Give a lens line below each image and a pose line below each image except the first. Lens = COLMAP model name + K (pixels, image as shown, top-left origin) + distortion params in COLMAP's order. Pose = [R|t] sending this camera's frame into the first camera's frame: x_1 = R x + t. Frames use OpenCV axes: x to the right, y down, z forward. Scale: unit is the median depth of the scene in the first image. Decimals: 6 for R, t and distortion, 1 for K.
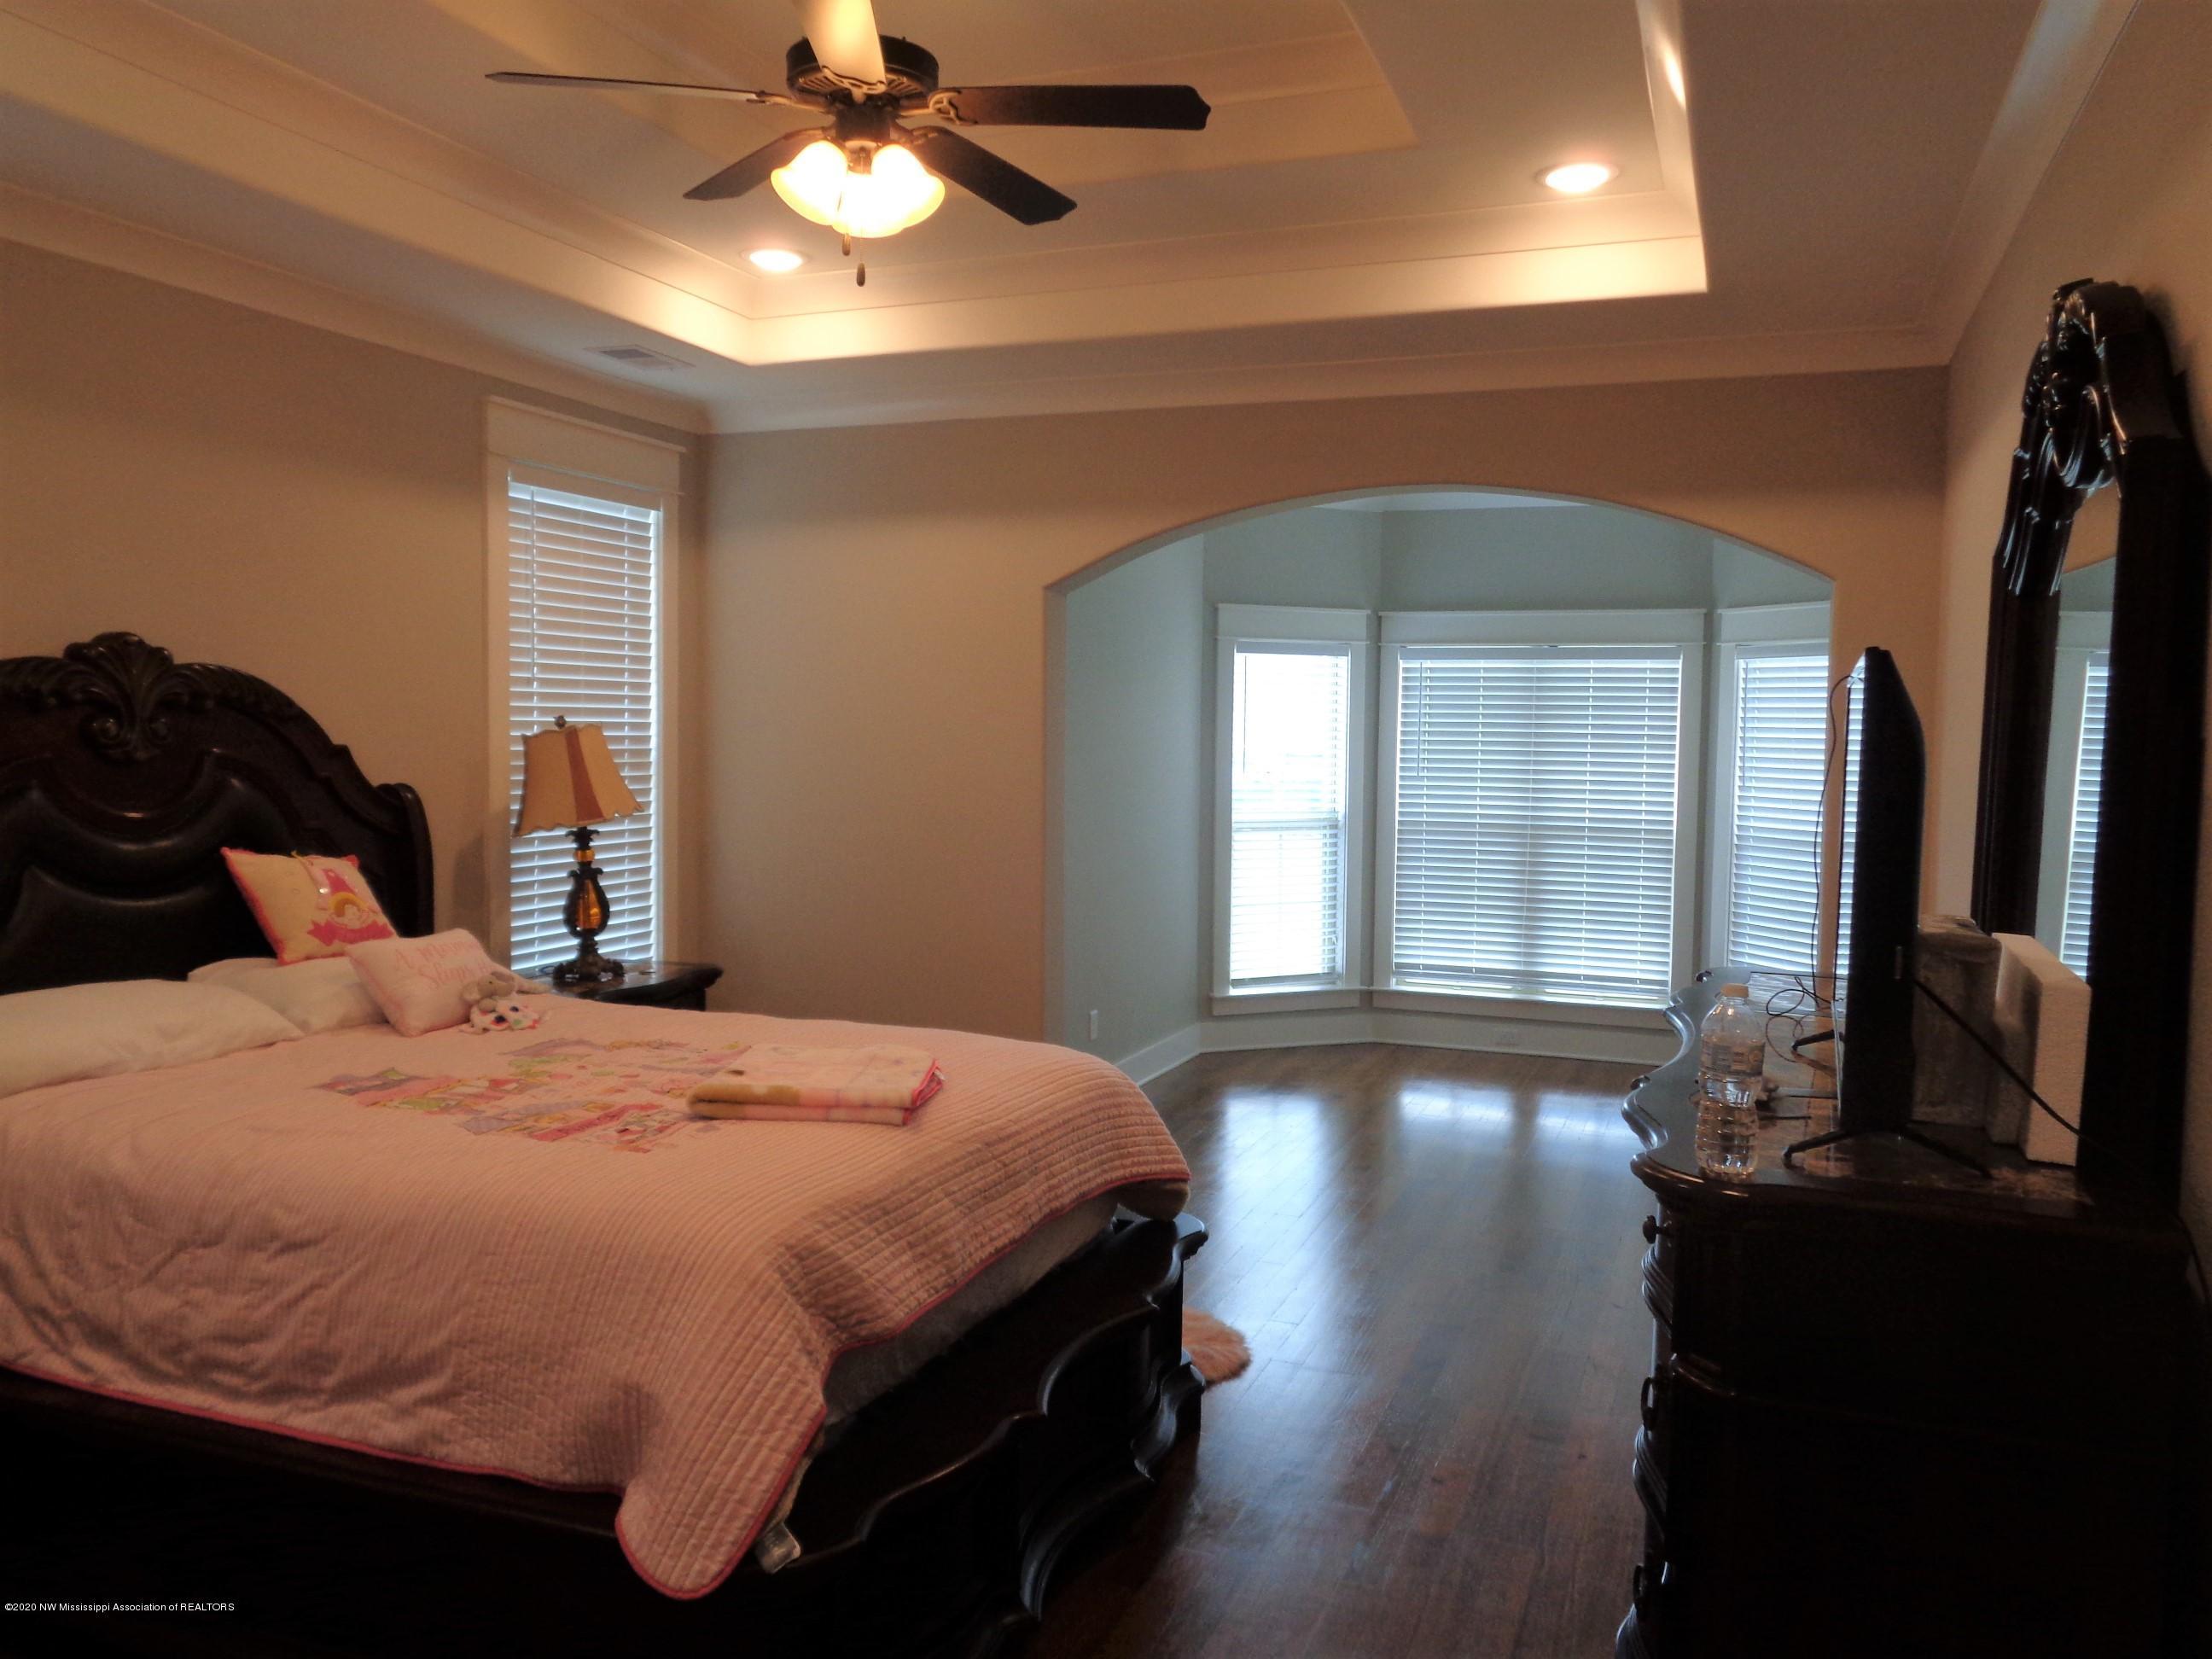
lens RADIAL K [[1651.3, 0, 1093.2], [0, 1651.3, 817.7], [0, 0, 1]] dist [0.007929, -0.003583]
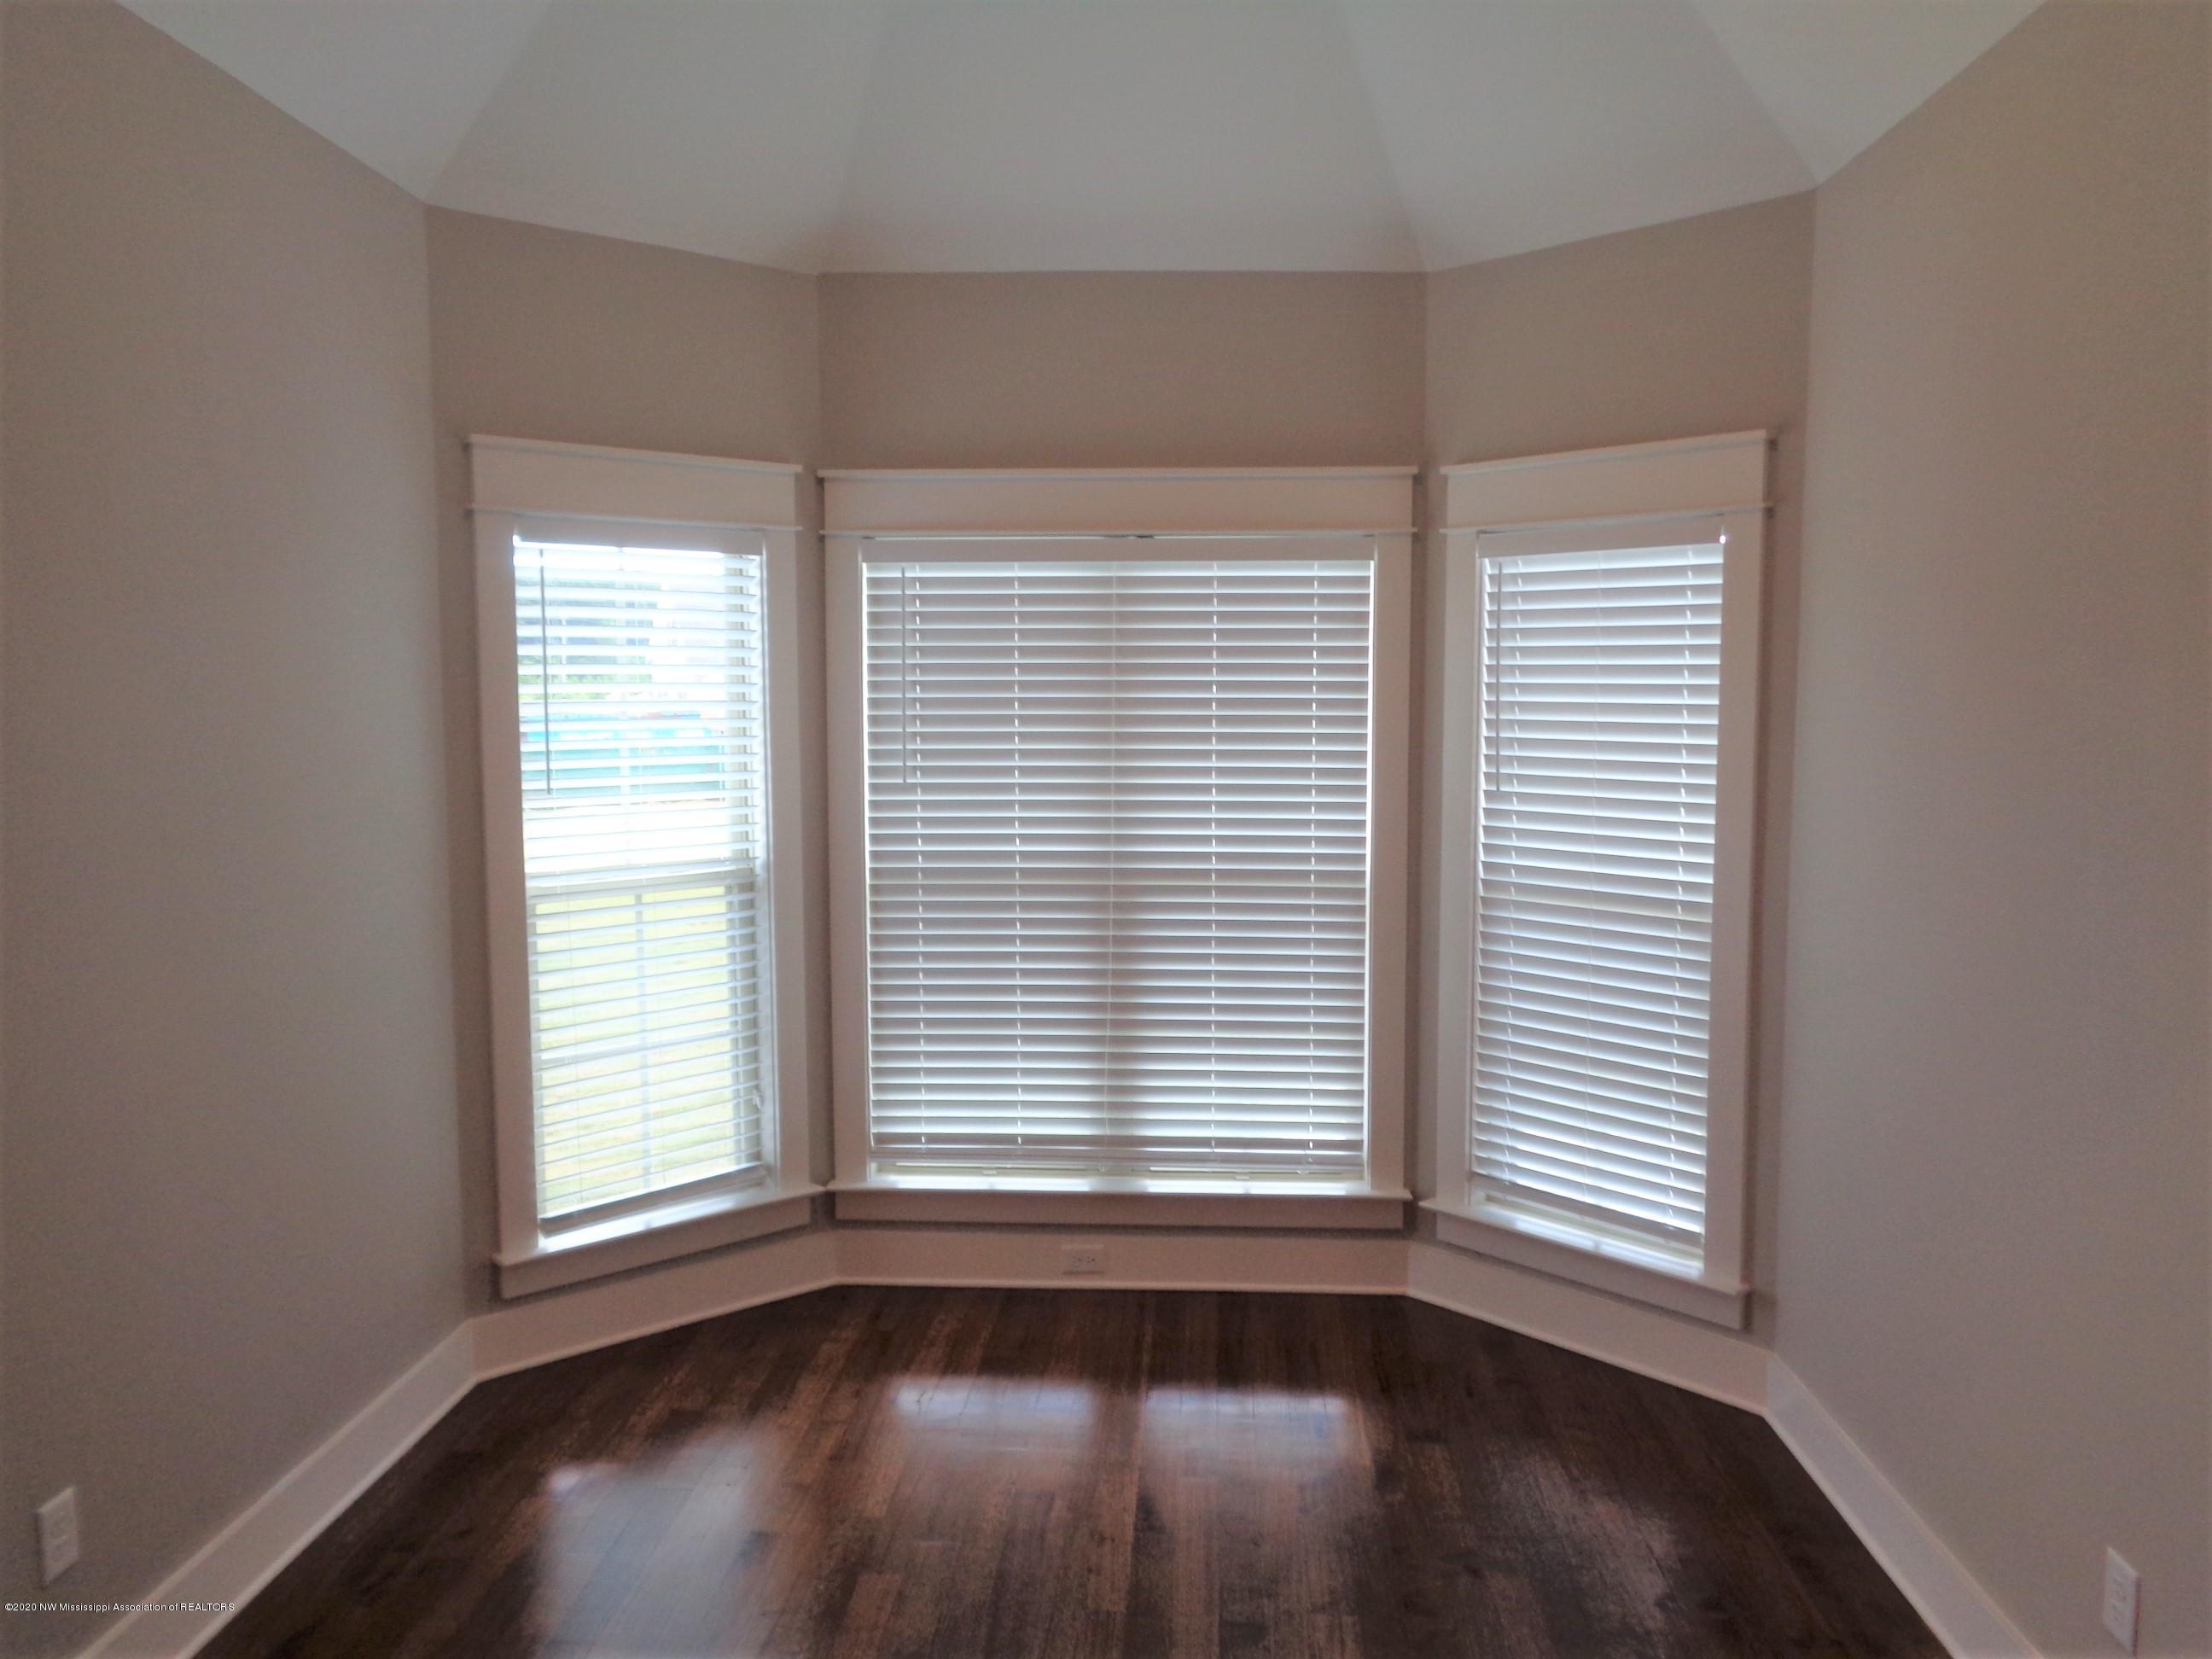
lens RADIAL K [[1651.3, 0, 1092.6], [0, 1651.3, 832.2], [0, 0, 1]] dist [0.007929, -0.003583]
pose [[0.947887, -0.042642, 0.315739, 0.087981], [0.031127, 0.998657, 0.041427, -0.030474], [-0.317082, -0.029440, 0.947941, 0.489911]]
